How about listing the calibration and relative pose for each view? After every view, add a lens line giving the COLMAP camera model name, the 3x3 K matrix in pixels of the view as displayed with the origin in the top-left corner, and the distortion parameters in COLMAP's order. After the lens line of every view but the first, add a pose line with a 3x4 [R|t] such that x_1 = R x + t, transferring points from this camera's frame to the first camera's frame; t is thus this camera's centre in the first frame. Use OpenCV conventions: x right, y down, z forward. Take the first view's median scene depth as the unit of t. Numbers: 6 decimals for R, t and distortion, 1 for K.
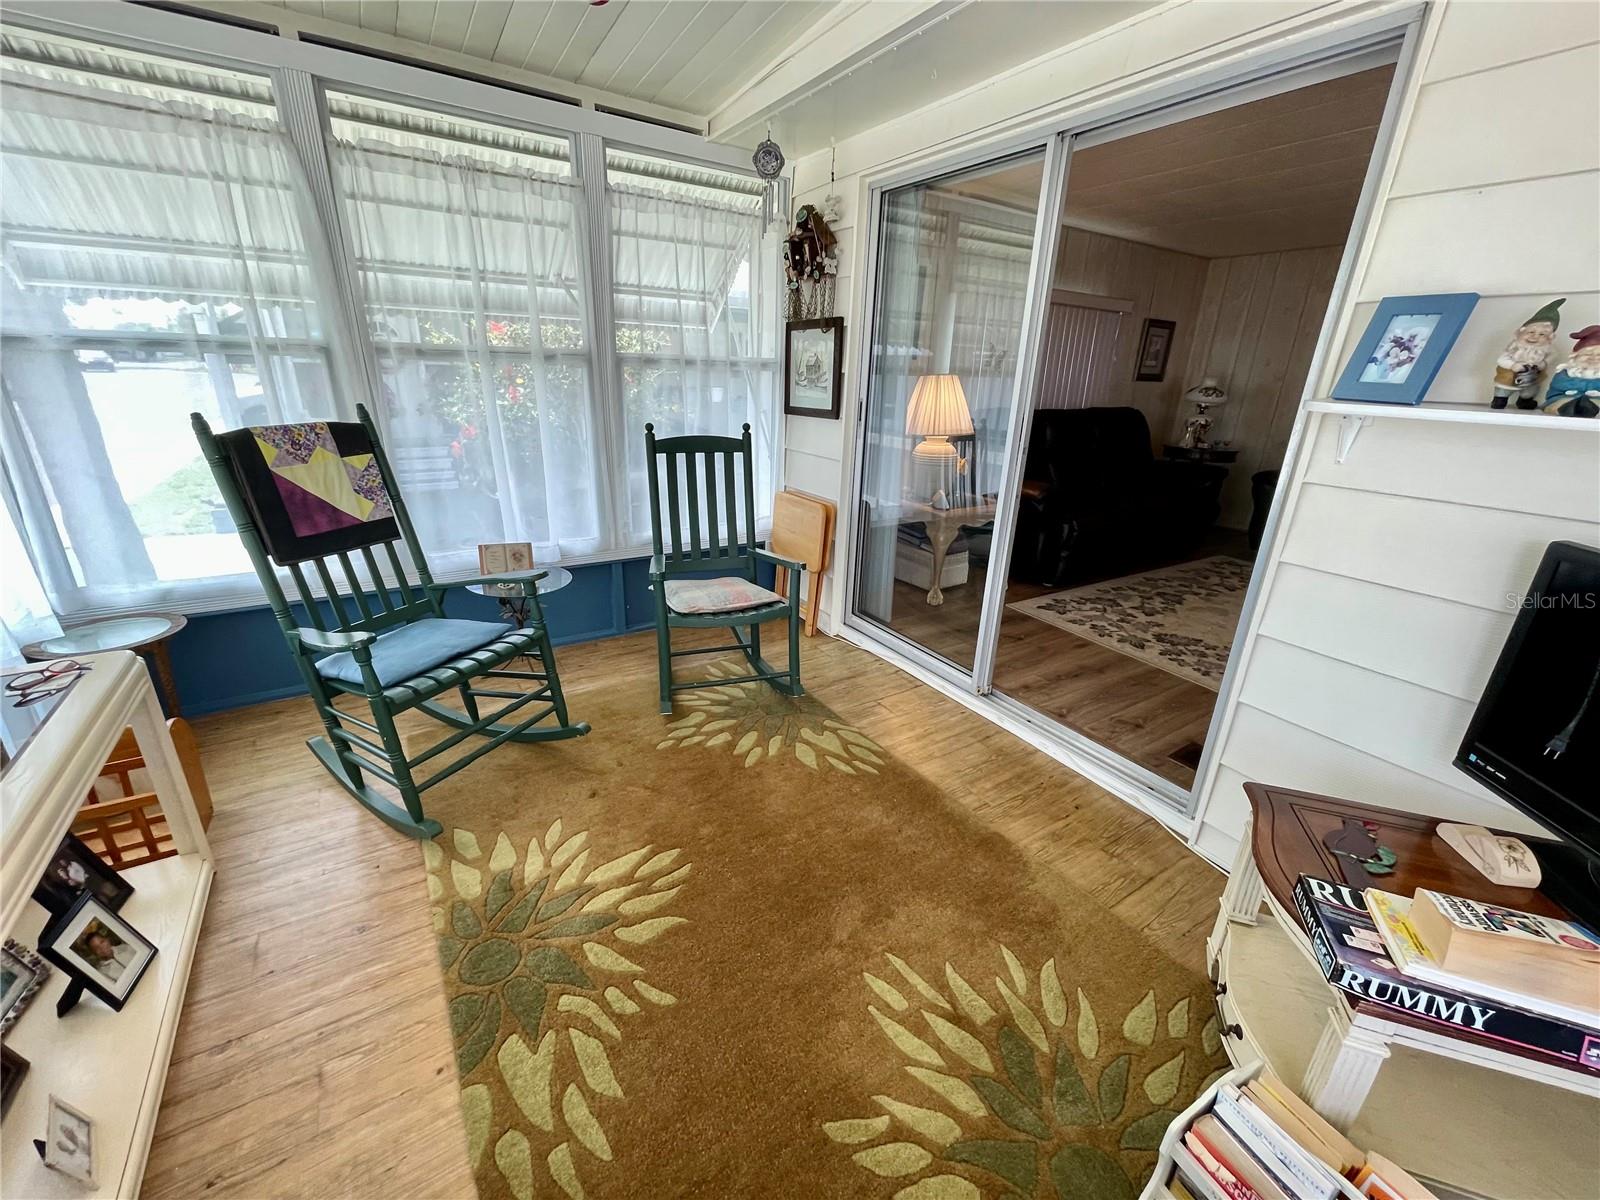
lens RADIAL K [[641.6, 0, 798.2], [0, 641.6, 600.1], [0, 0, 1]] dist [-0.000837, 0.000099]
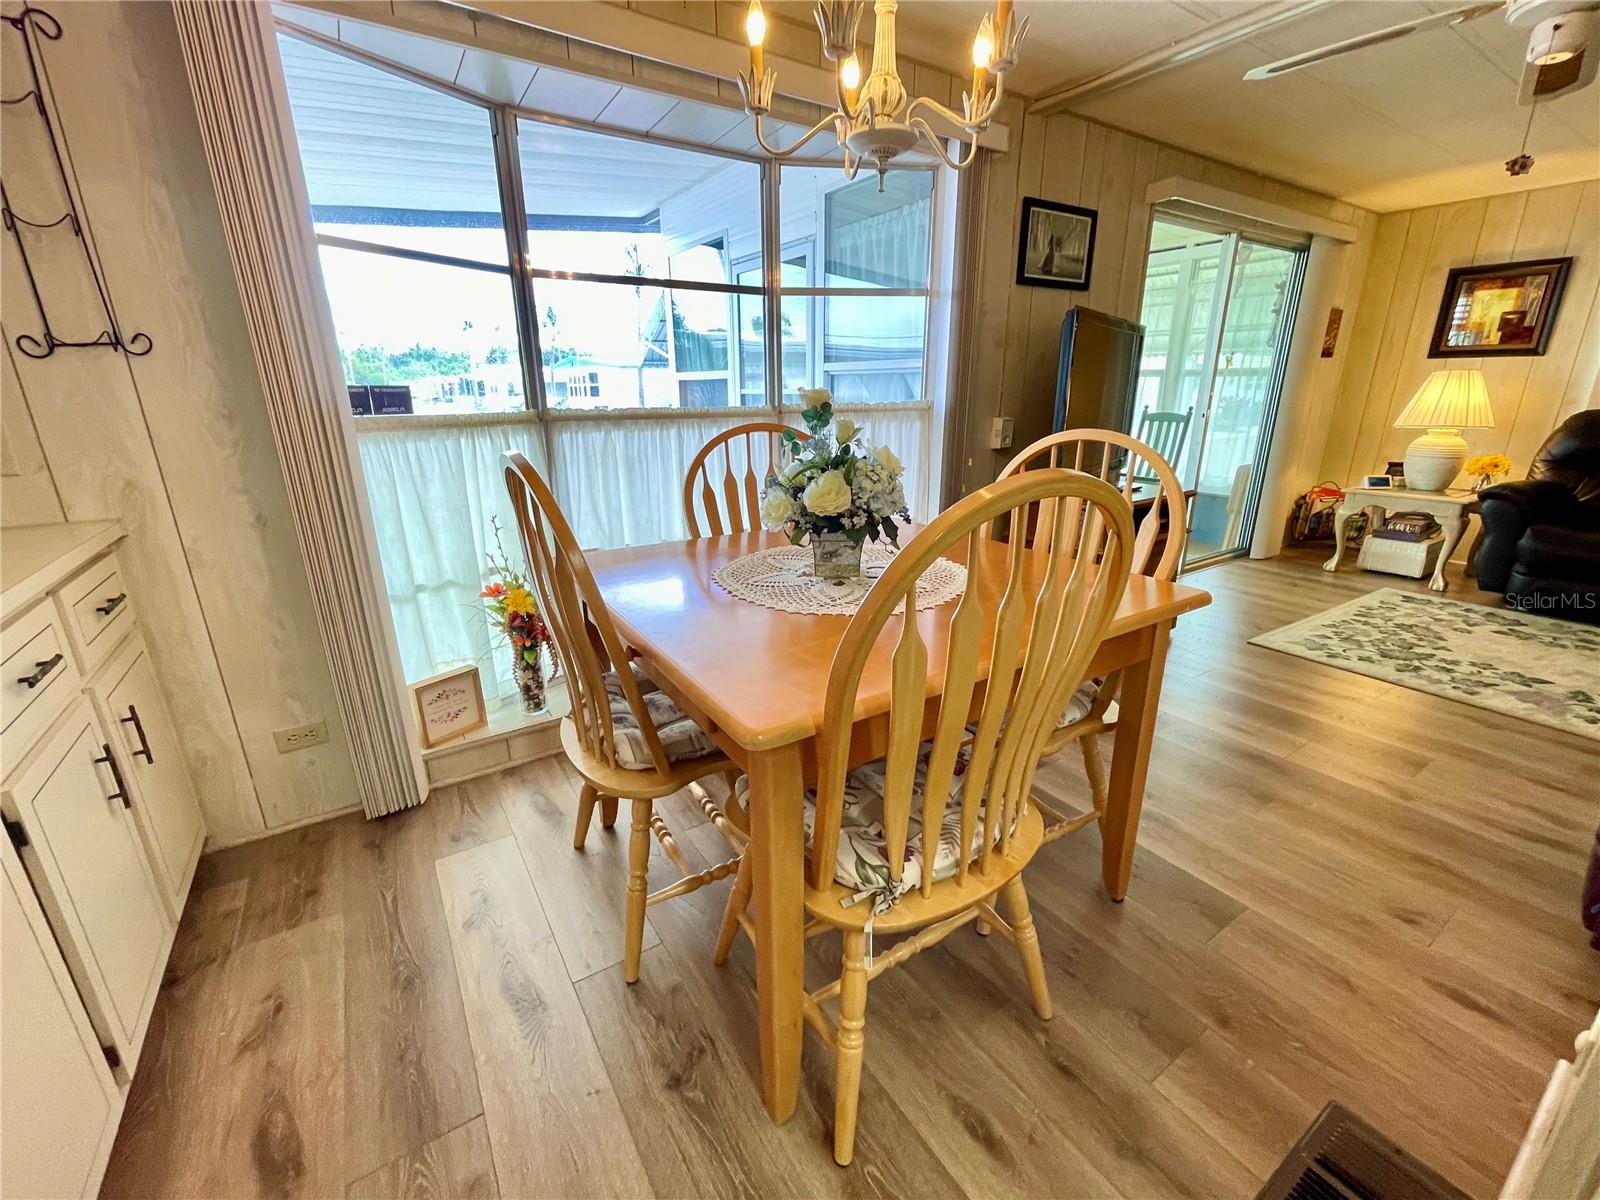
lens RADIAL K [[668.5, 0, 798.4], [0, 668.5, 594.7], [0, 0, 1]] dist [0.001506, 0.000094]
pose [[0.005985, 0.266233, -0.963890, 1.705621], [-0.336458, 0.908244, 0.248775, 0.084355], [0.941679, 0.322820, 0.095012, 0.012963]]
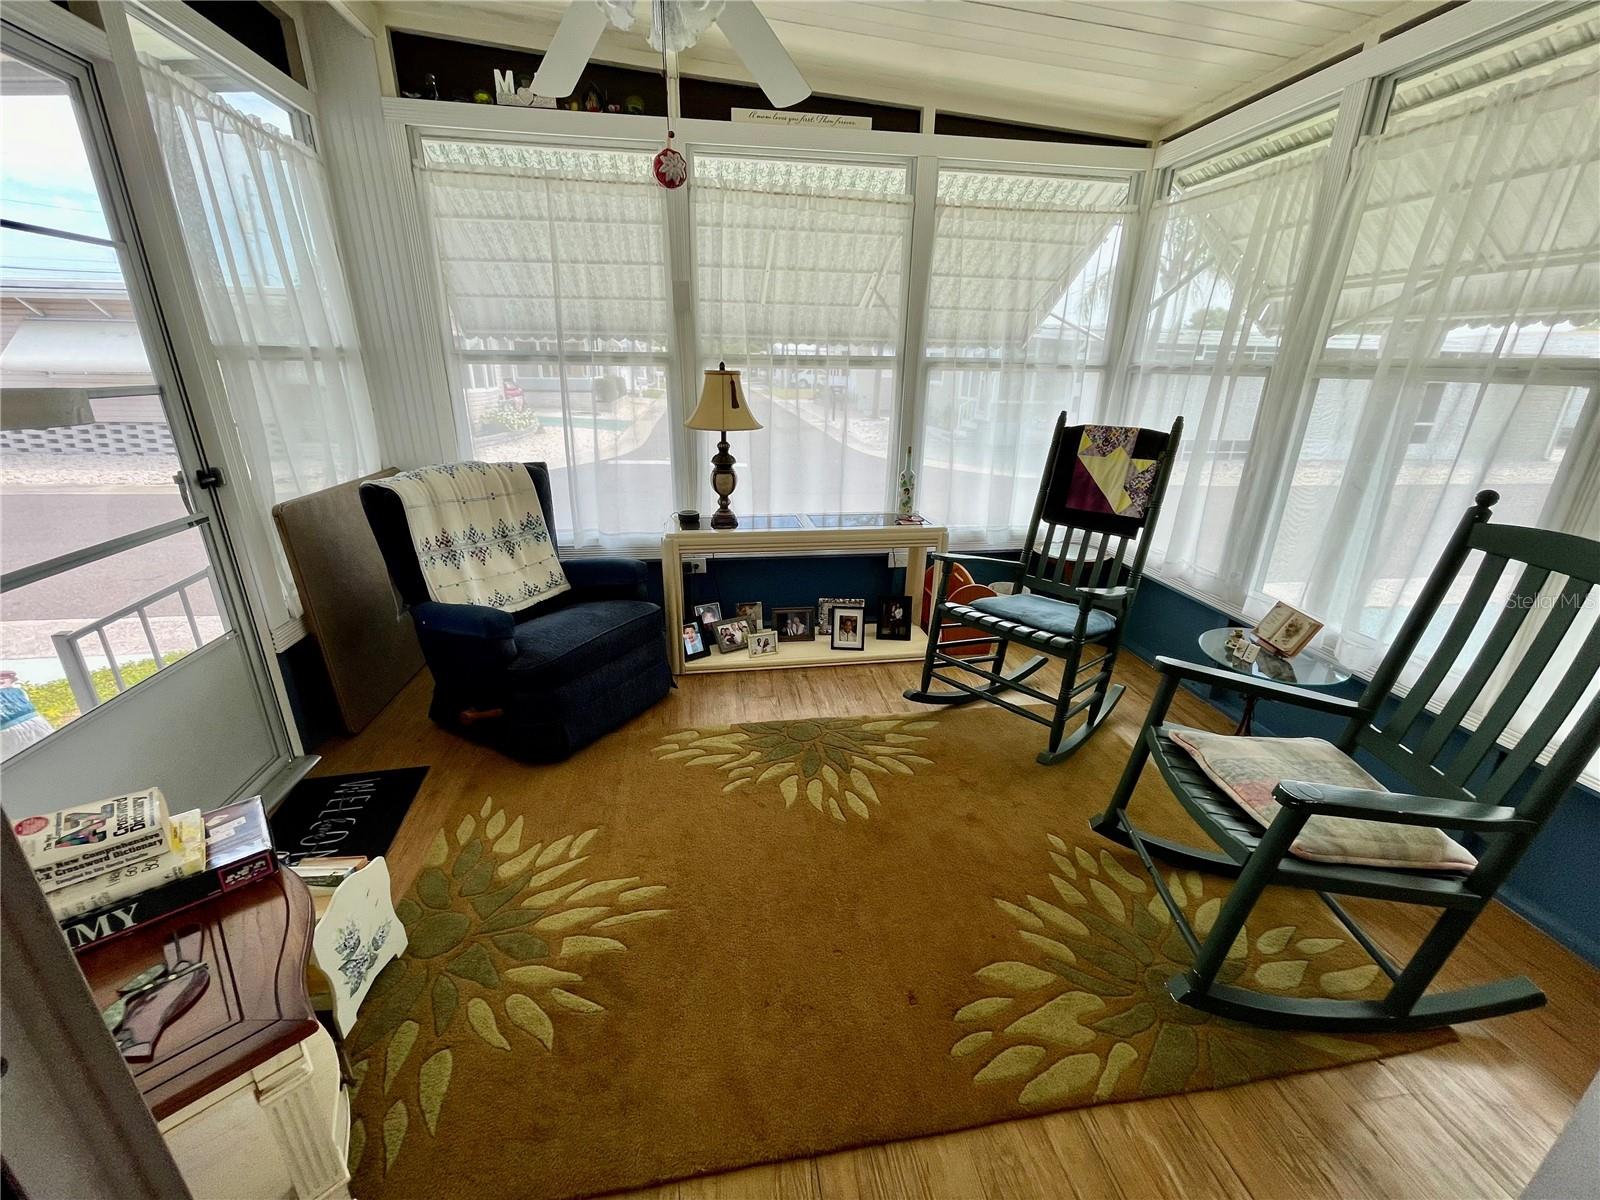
lens RADIAL K [[645.2, 0, 800.0], [0, 645.2, 600.0], [0, 0, 1]] dist [0.001546, -0.002291]
pose [[-0.410012, 0.275996, -0.869319, 0.444941], [-0.344276, 0.835779, 0.427724, -0.215194], [0.844609, 0.474658, -0.247661, 0.645421]]
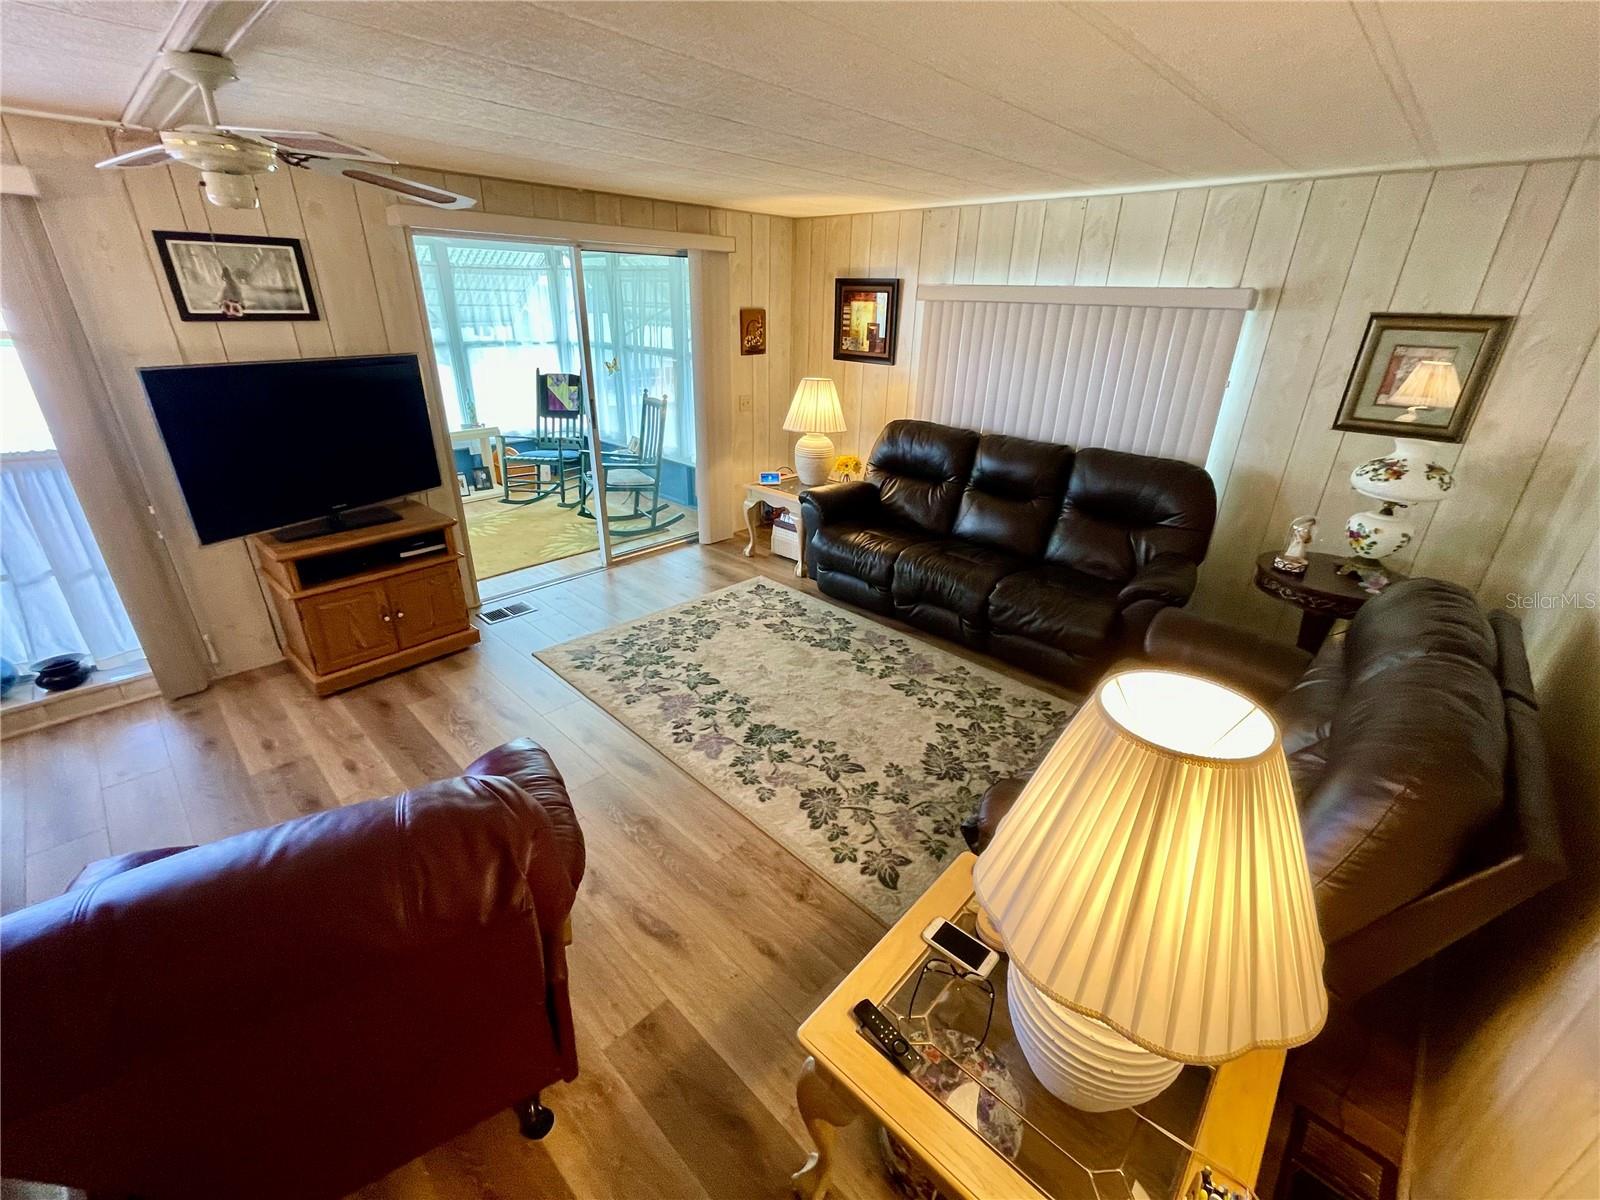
lens RADIAL K [[668.5, 0, 798.4], [0, 668.5, 594.7], [0, 0, 1]] dist [0.001506, 0.000094]
pose [[0.236739, 0.367793, -0.899268, 1.832054], [-0.346466, 0.896686, 0.275528, -0.405980], [0.907698, 0.246338, 0.339708, 0.818491]]
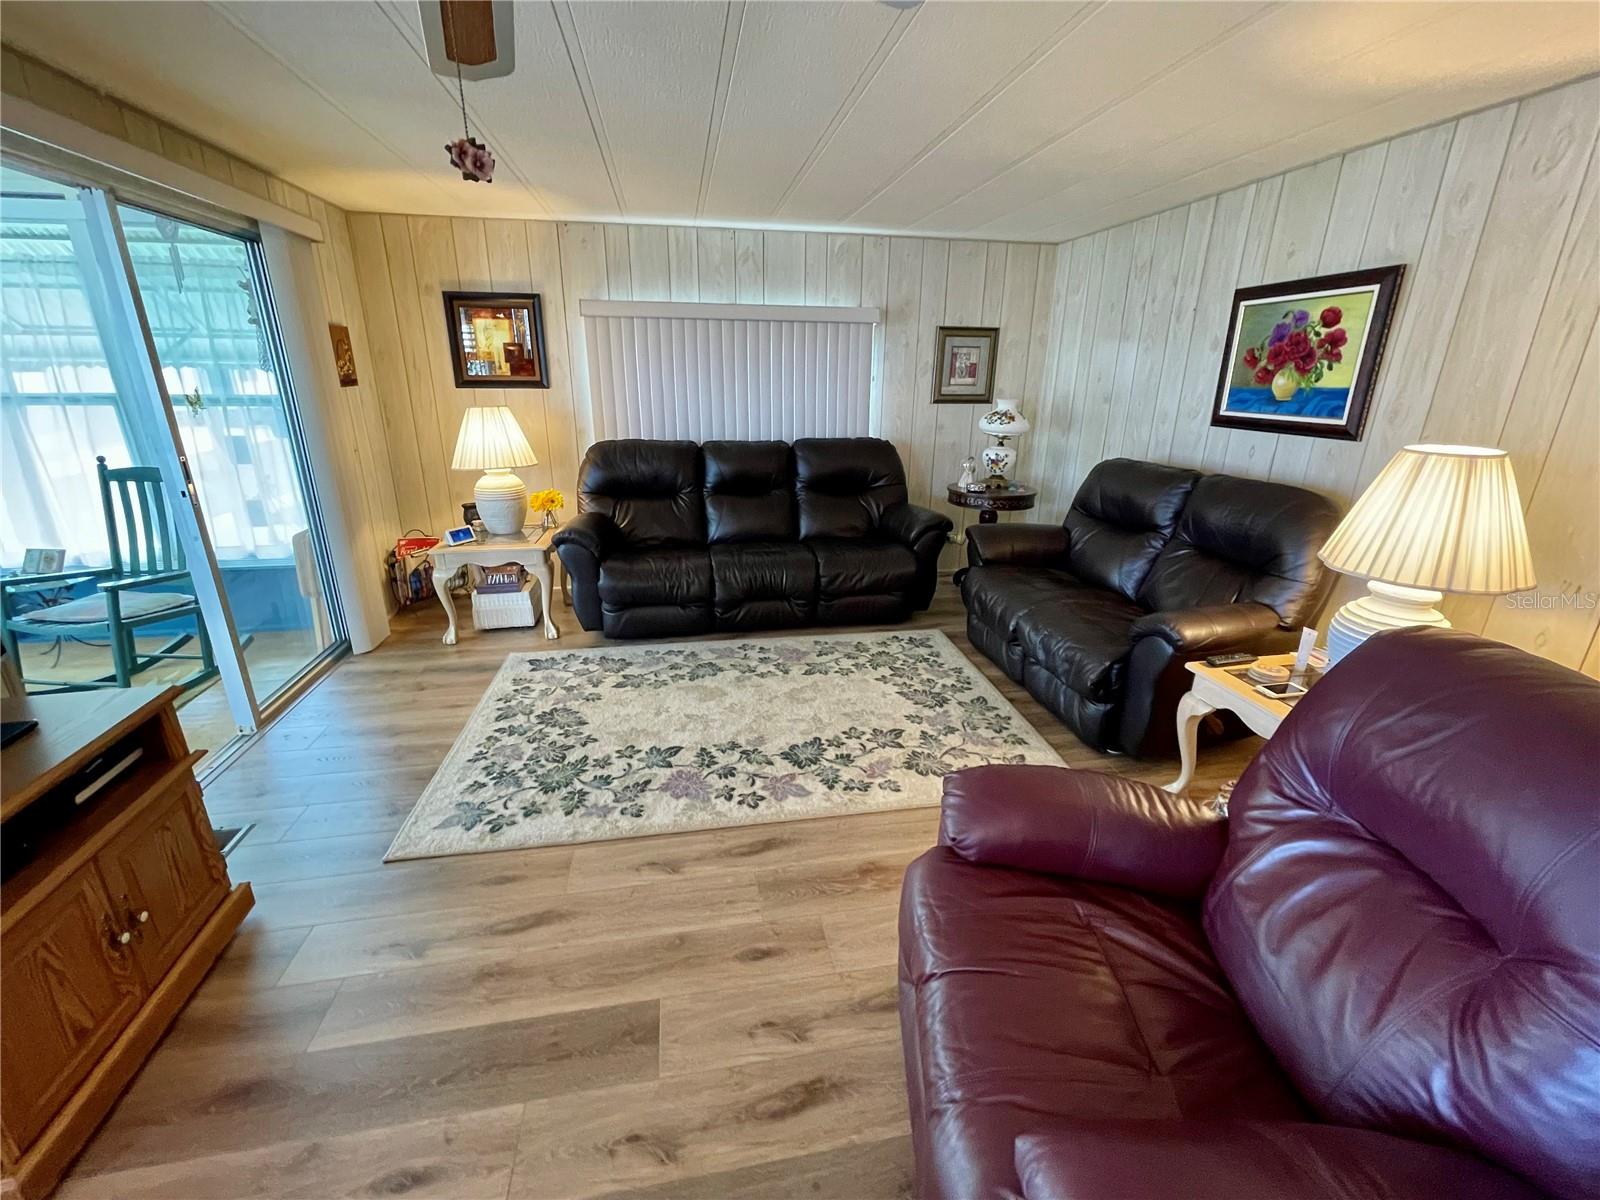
lens RADIAL K [[668.5, 0, 798.4], [0, 668.5, 594.7], [0, 0, 1]] dist [0.001506, 0.000094]
pose [[0.924077, 0.096989, -0.369695, 1.321815], [-0.109426, 0.993913, -0.012766, -0.136819], [0.366206, 0.052251, 0.929066, 0.317271]]
